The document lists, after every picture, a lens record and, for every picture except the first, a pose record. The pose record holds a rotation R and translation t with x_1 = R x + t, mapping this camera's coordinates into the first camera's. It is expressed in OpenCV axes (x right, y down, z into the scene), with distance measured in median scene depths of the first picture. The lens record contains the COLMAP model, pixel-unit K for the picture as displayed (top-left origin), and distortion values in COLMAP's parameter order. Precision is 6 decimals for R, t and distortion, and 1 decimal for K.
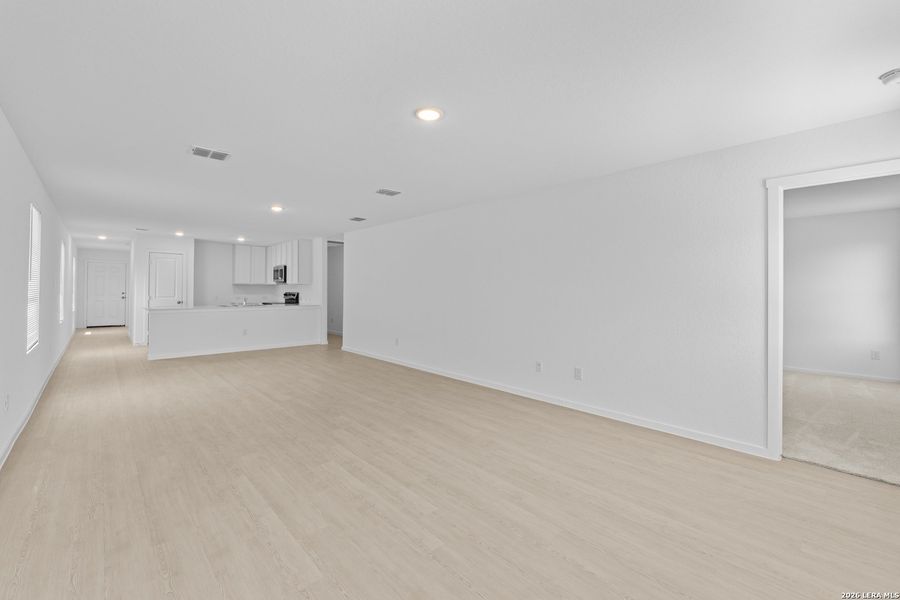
lens RADIAL K [[382.9, 0, 450.5], [0, 382.9, 279.4], [0, 0, 1]] dist [0.002933, 0.000264]
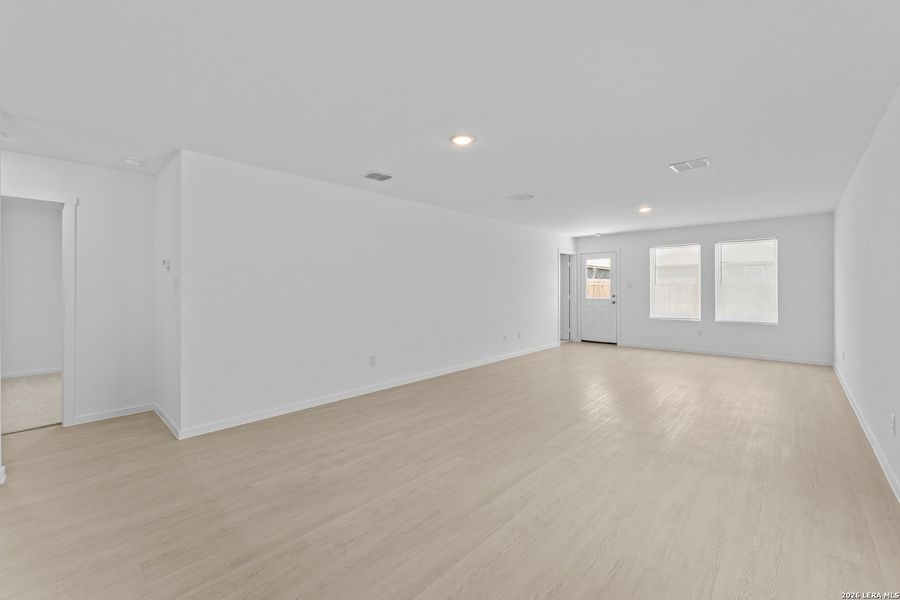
lens RADIAL K [[369.7, 0, 450.8], [0, 369.7, 291.8], [0, 0, 1]] dist [-0.004173, 0.000005]
pose [[-0.080828, -0.016064, 0.996599, -0.566586], [-0.025921, 0.999566, 0.014009, 0.012904], [-0.996391, -0.024701, -0.081209, 0.616773]]
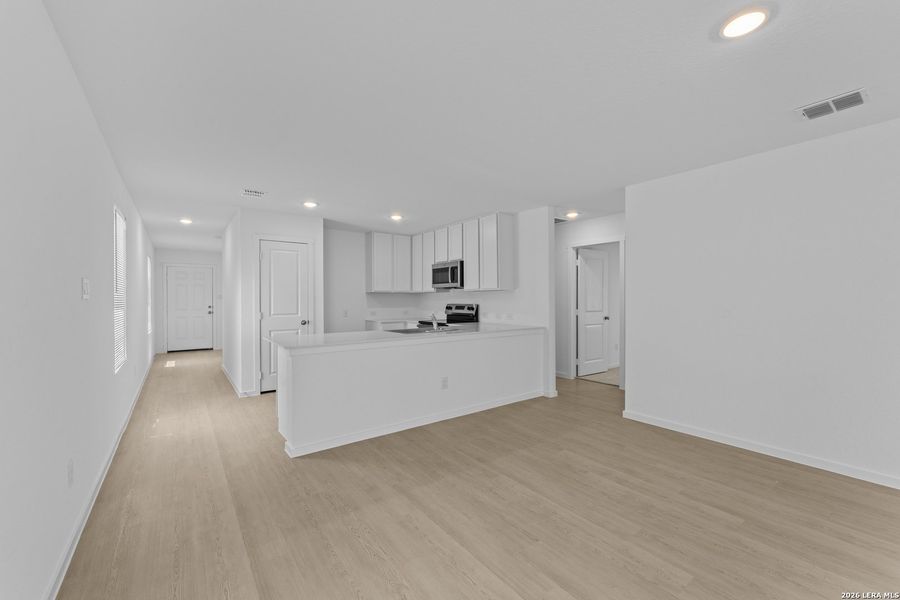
lens RADIAL K [[369.7, 0, 450.8], [0, 369.7, 291.8], [0, 0, 1]] dist [-0.004173, 0.000005]
pose [[0.994502, -0.013372, -0.103861, -0.380809], [0.014403, 0.999854, 0.009186, 0.007963], [0.103723, -0.010631, 0.994549, 0.406450]]
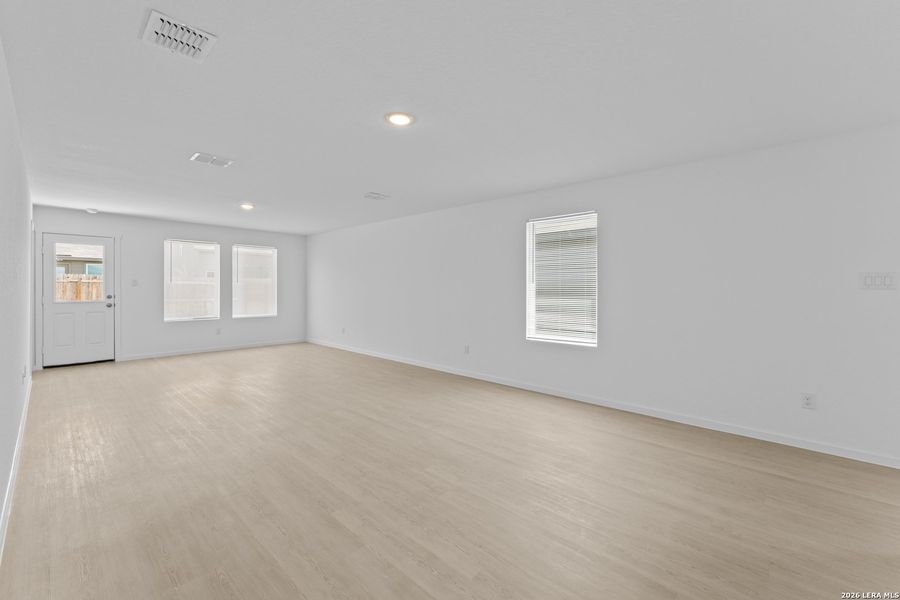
lens RADIAL K [[369.7, 0, 450.8], [0, 369.7, 291.8], [0, 0, 1]] dist [-0.004173, 0.000005]
pose [[-0.997050, -0.013544, -0.075546, -0.286787], [-0.012039, 0.999721, -0.020343, 0.021985], [0.075800, -0.019373, -0.996935, 0.847123]]
